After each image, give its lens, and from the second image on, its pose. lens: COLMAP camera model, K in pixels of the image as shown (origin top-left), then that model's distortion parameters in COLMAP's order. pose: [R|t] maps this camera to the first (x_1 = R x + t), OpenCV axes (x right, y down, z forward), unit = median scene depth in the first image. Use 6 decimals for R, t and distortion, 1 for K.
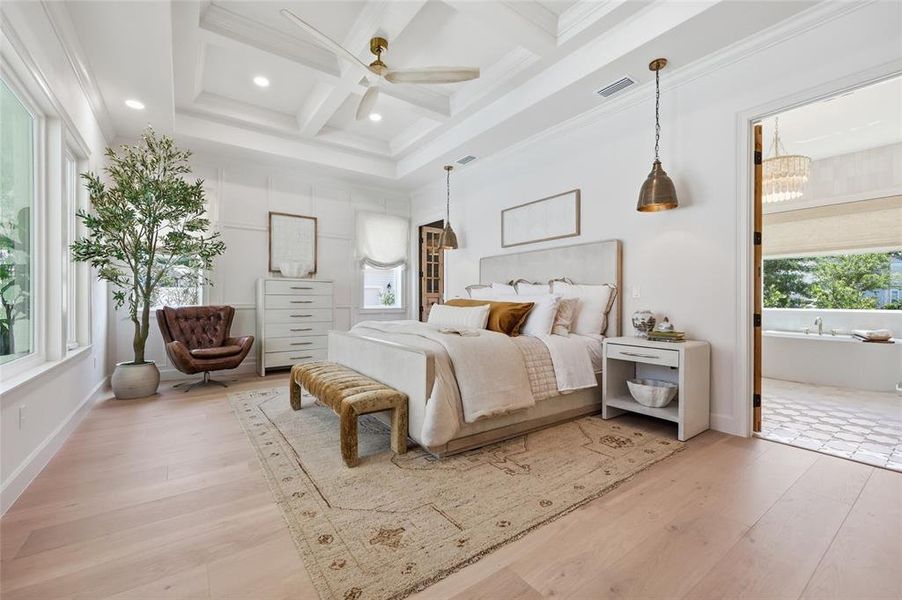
lens RADIAL K [[376.6, 0, 451.0], [0, 376.6, 300.0], [0, 0, 1]] dist [-0.000609, -0.000032]
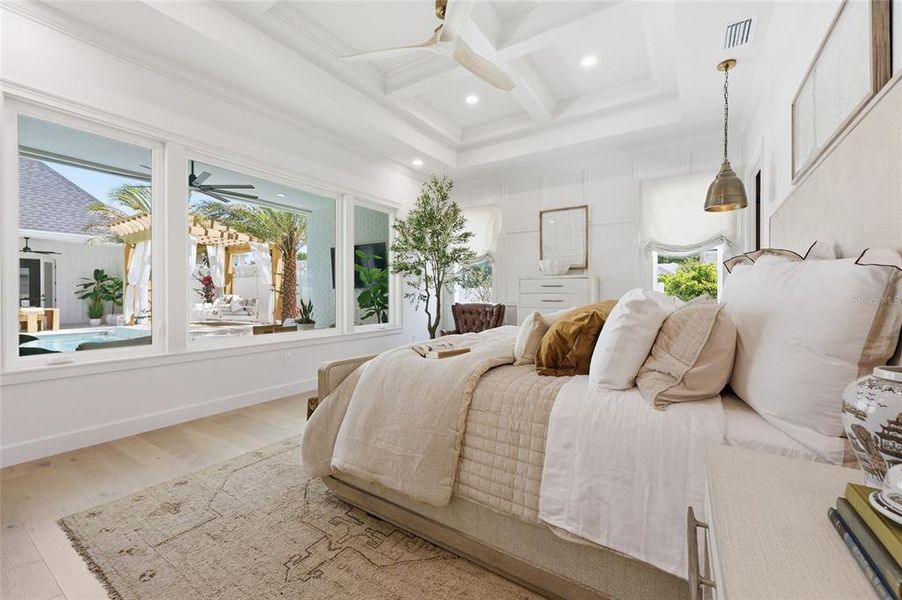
lens RADIAL K [[363.4, 0, 451.0], [0, 363.4, 300.0], [0, 0, 1]] dist [-0.006930, 0.000089]
pose [[0.361216, 0.008896, -0.932440, 0.477841], [0.005588, 0.999916, 0.011705, -0.009961], [0.932465, -0.009439, 0.361136, 0.571877]]
